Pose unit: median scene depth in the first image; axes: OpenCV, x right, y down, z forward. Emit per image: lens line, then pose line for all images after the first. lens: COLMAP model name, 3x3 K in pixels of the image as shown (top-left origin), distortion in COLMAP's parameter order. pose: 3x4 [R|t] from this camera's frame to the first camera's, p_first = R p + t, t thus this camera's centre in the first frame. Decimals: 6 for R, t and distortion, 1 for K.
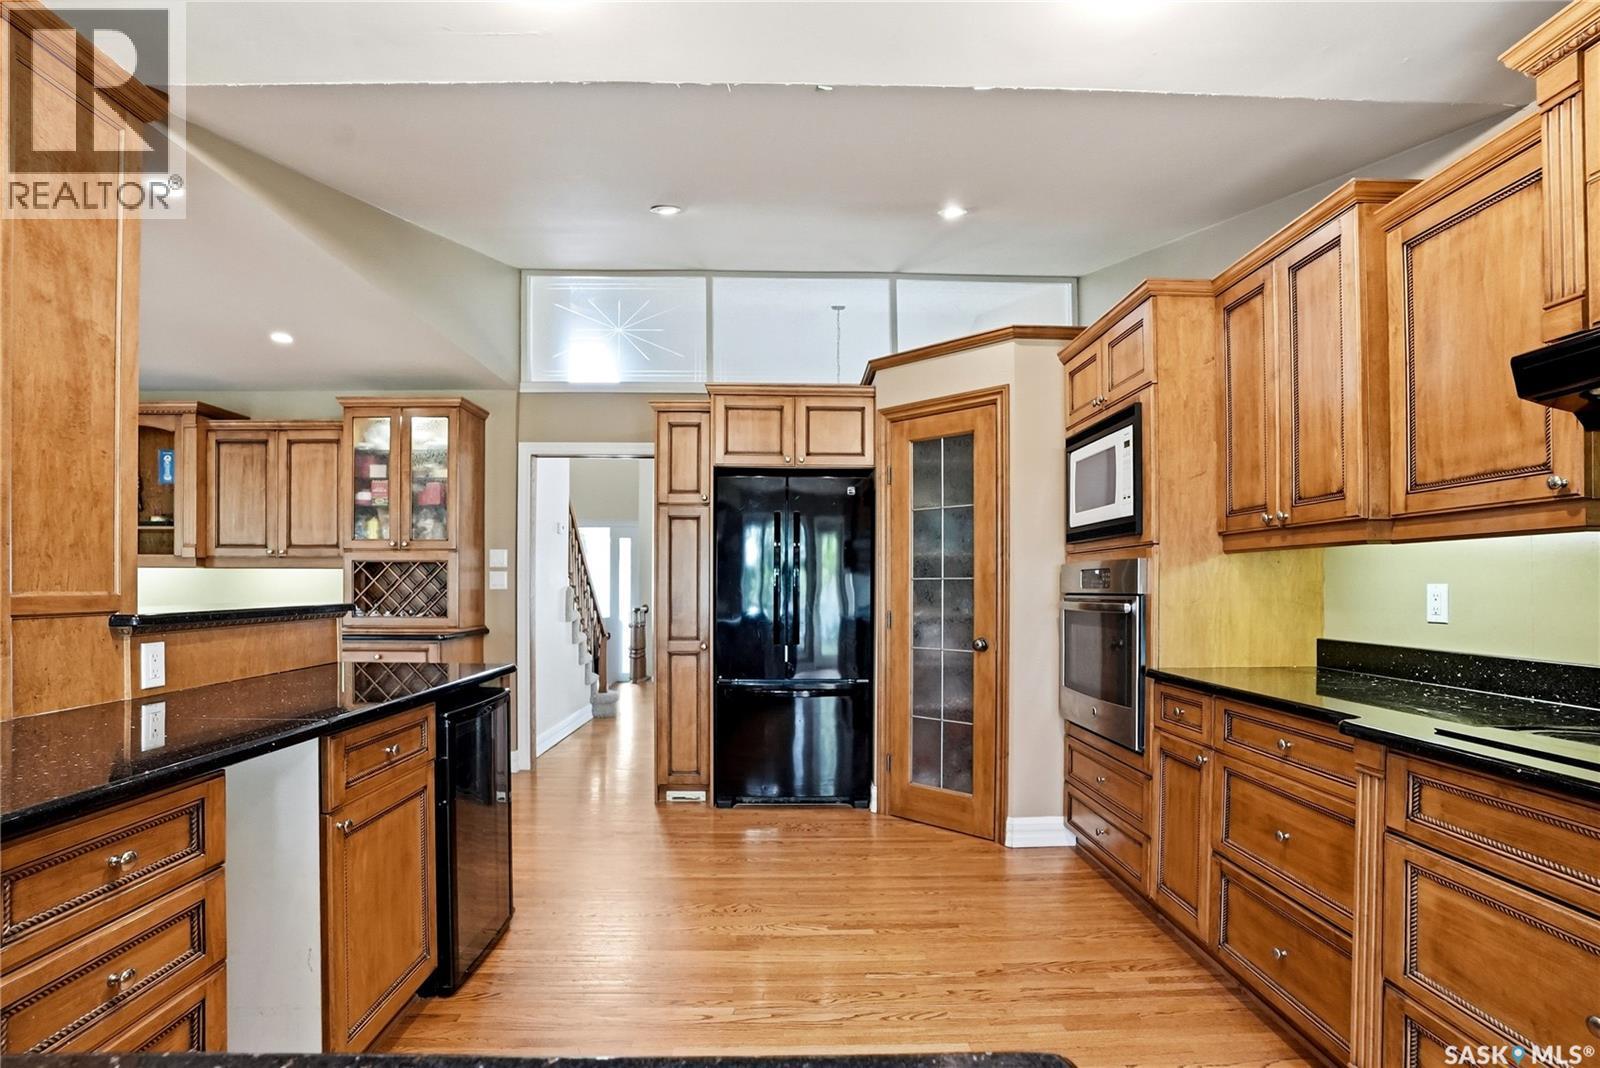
lens RADIAL K [[778.3, 0, 797.3], [0, 778.3, 587.4], [0, 0, 1]] dist [-0.068620, 0.025779]
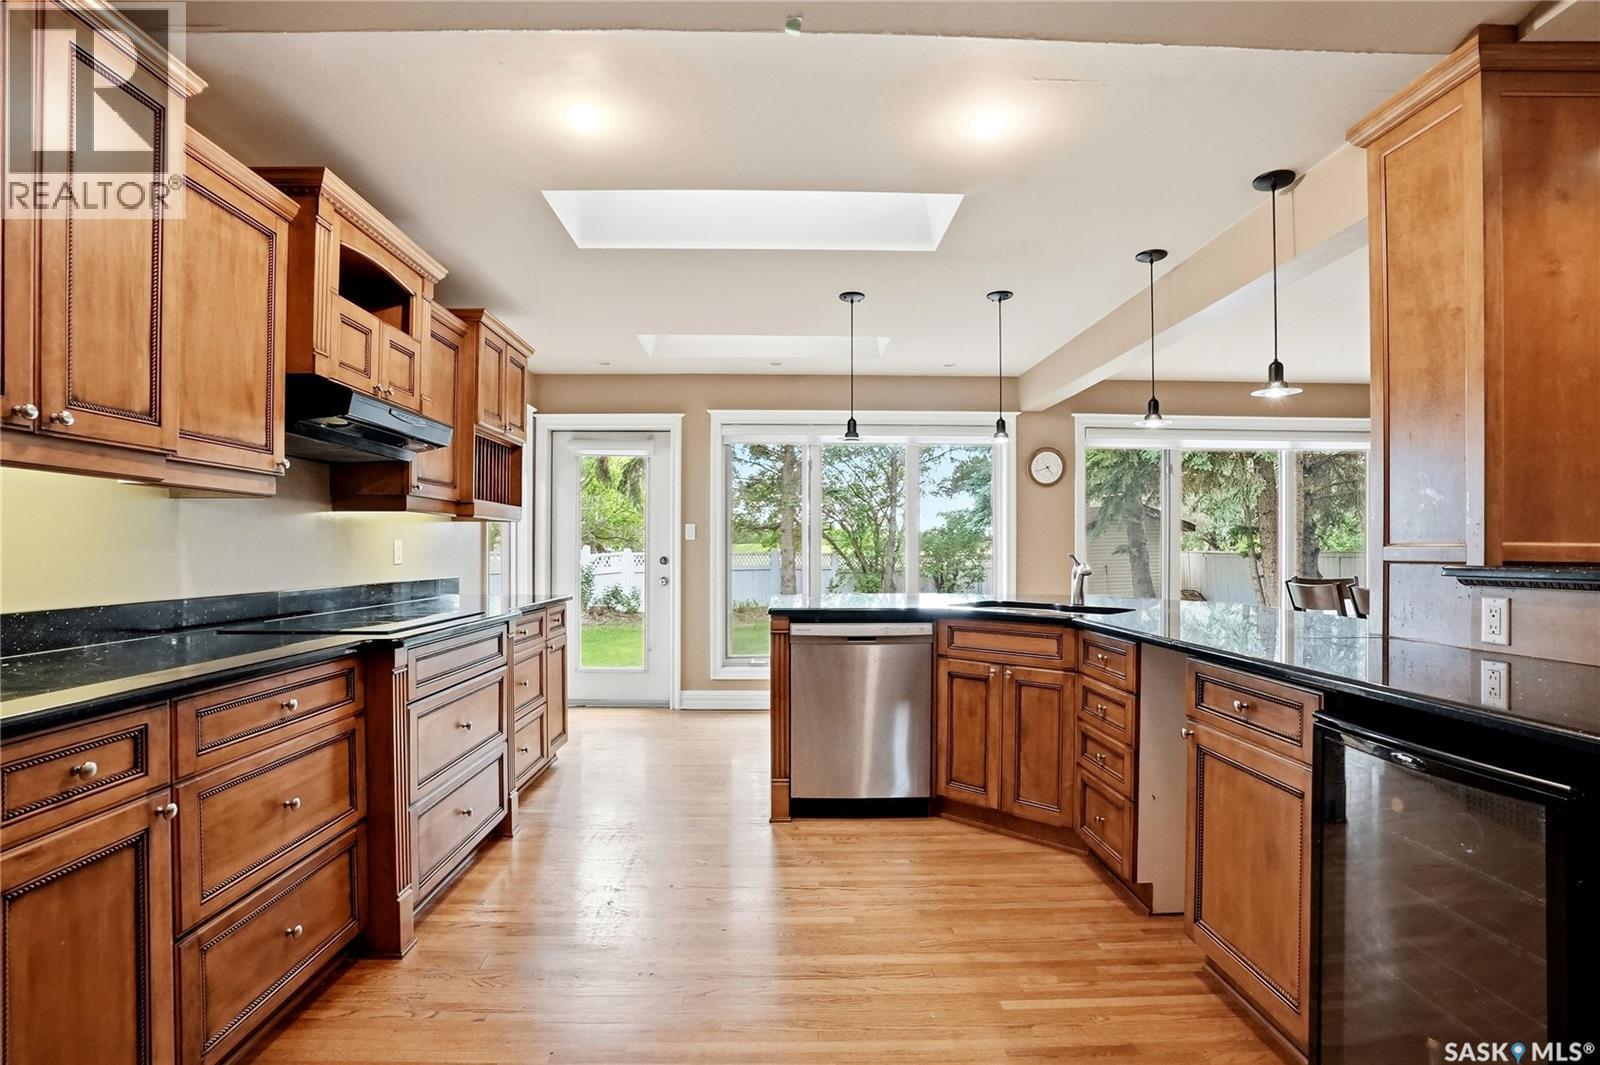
lens RADIAL K [[764.6, 0, 794.8], [0, 764.6, 546.1], [0, 0, 1]] dist [-0.069808, 0.027781]
pose [[-0.999987, -0.003397, -0.003902, 0.016168], [-0.003382, 0.999986, -0.003951, 0.007558], [0.003915, -0.003937, -0.999985, 0.919478]]
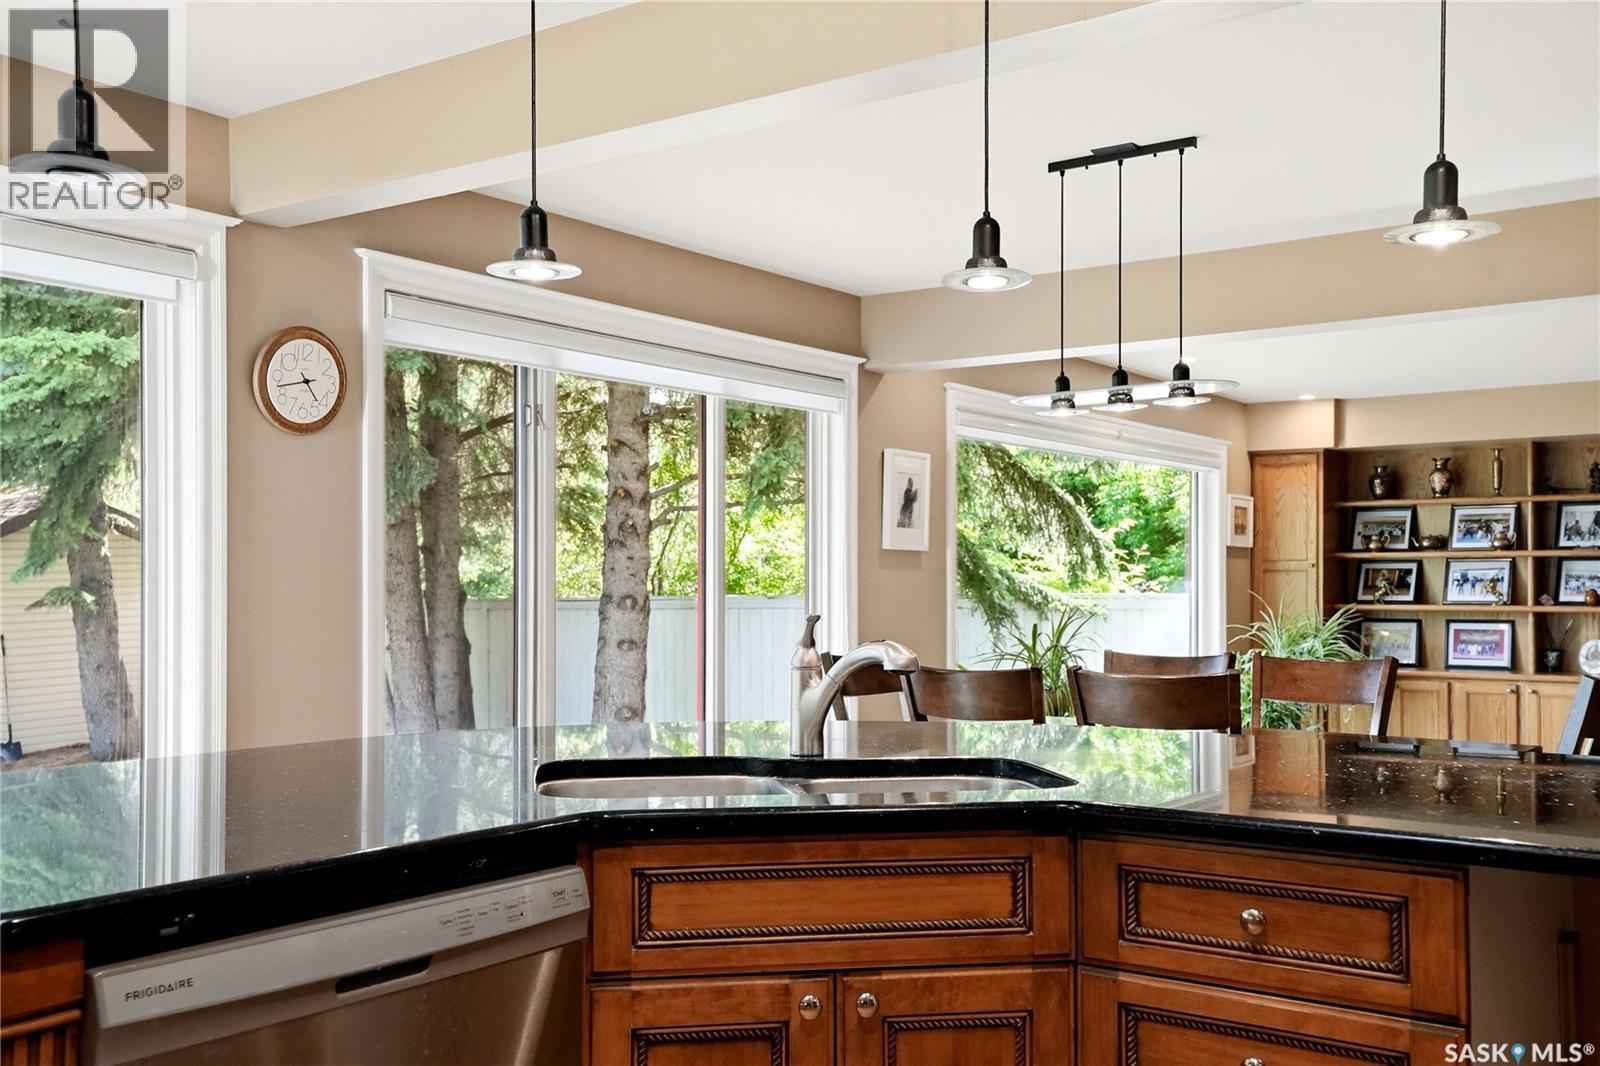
lens RADIAL K [[1561.2, 0, 799.5], [0, 1561.2, 556.9], [0, 0, 1]] dist [0.076936, 0.028237]
pose [[-0.594904, -0.020071, -0.803546, 0.204967], [-0.001132, 0.999708, -0.024132, 0.004644], [0.803796, -0.013447, -0.594754, 0.445306]]
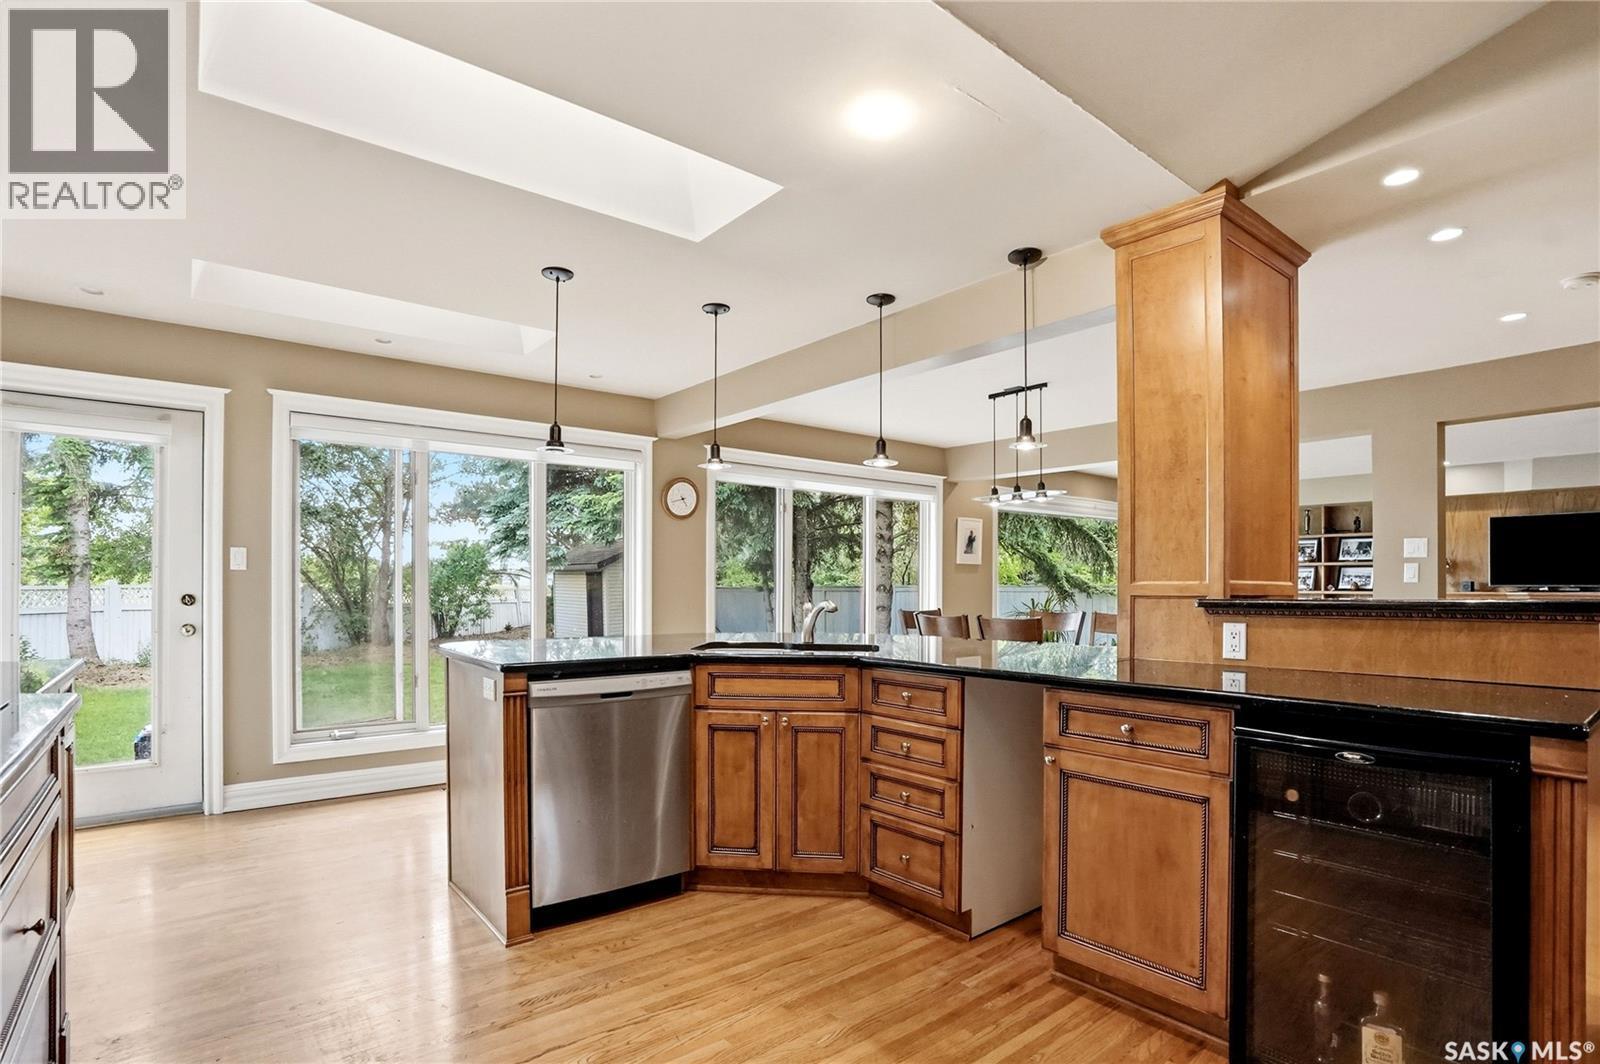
lens RADIAL K [[792.1, 0, 796.4], [0, 792.1, 584.2], [0, 0, 1]] dist [-0.082250, 0.038004]
pose [[-0.789988, -0.003232, -0.613113, 0.233884], [-0.003832, 0.999993, -0.000334, 0.006222], [0.613110, 0.002086, -0.789995, 0.744880]]
